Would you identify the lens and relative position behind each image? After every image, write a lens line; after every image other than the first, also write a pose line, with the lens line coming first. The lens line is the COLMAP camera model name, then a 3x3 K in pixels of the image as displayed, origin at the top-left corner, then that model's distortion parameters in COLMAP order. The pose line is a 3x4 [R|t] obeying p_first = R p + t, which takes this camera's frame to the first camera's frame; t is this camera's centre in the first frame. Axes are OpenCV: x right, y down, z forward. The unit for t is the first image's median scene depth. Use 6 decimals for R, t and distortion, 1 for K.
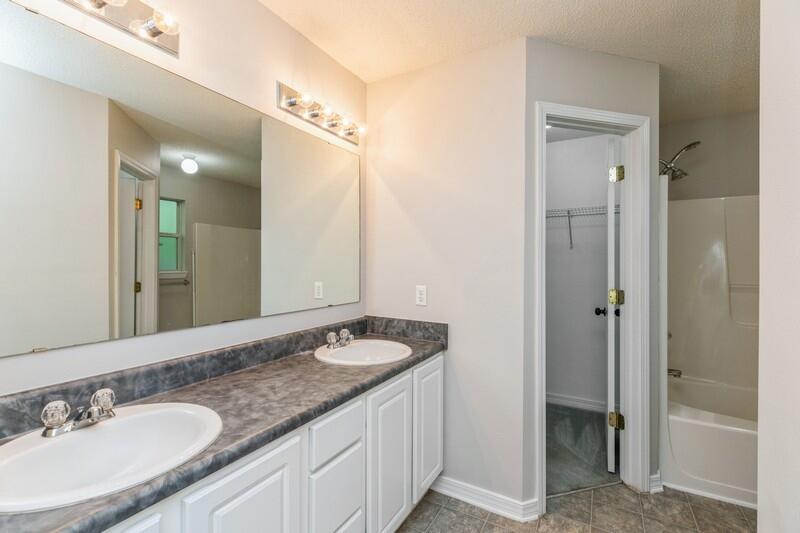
lens RADIAL K [[357.9, 0, 402.3], [0, 357.9, 265.1], [0, 0, 1]] dist [0.007372, -0.002045]
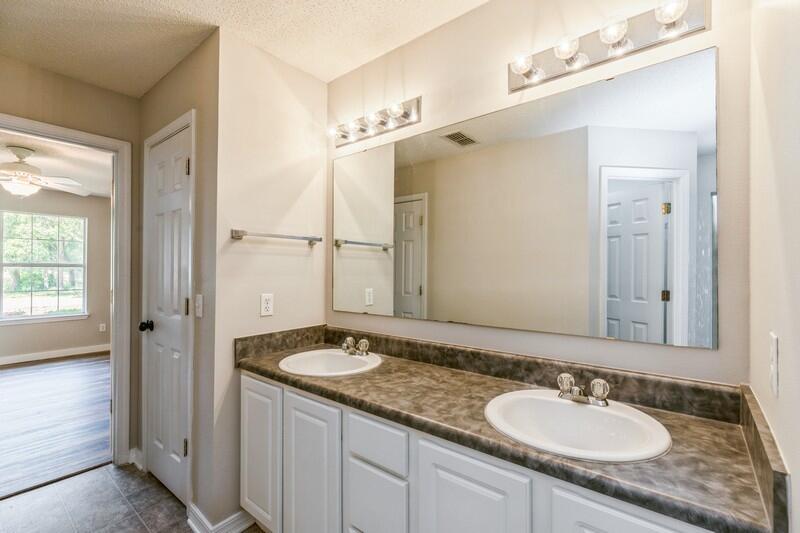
lens RADIAL K [[357.9, 0, 401.8], [0, 357.9, 265.6], [0, 0, 1]] dist [0.007372, -0.002045]
pose [[-0.149578, 0.004870, -0.988738, 0.703750], [0.005598, 0.999976, 0.004078, -0.036829], [0.988734, -0.004925, -0.149602, 1.036898]]
